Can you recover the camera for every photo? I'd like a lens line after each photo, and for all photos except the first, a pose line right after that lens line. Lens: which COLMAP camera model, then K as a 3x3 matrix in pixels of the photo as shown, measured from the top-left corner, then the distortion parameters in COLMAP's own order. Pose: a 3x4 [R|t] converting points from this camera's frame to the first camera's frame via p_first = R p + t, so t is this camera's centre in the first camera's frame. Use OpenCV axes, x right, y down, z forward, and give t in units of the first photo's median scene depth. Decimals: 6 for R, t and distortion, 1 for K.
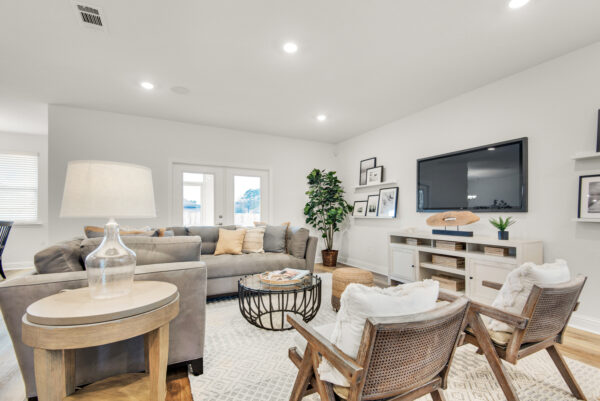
lens RADIAL K [[274.2, 0, 293.3], [0, 274.2, 214.1], [0, 0, 1]] dist [0.020290, -0.001470]
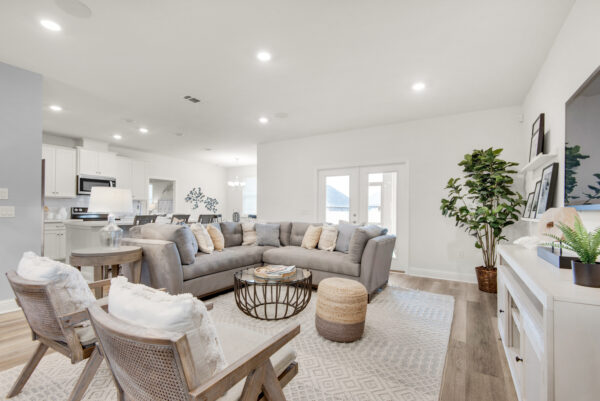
lens RADIAL K [[274.2, 0, 301.1], [0, 274.2, 205.5], [0, 0, 1]] dist [0.020290, -0.001470]
pose [[0.571264, -0.015281, -0.820624, 0.446828], [-0.008022, 0.999675, -0.024199, -0.000386], [0.820727, 0.020407, 0.570956, 0.237972]]
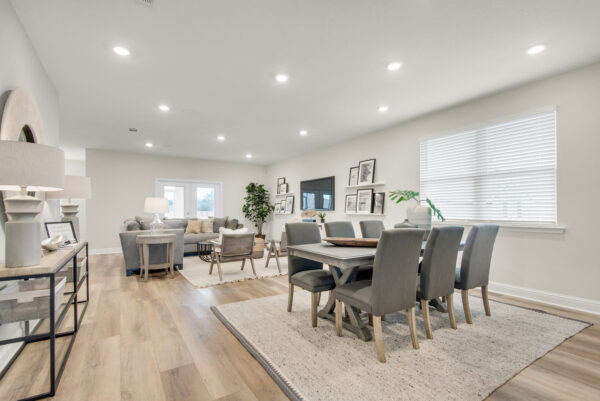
lens RADIAL K [[274.2, 0, 297.2], [0, 274.2, 203.1], [0, 0, 1]] dist [0.020290, -0.001470]
pose [[0.991466, 0.001771, 0.130356, 0.145944], [0.002857, 0.999372, -0.035309, 0.007497], [-0.130337, 0.035380, 0.990838, -0.618535]]
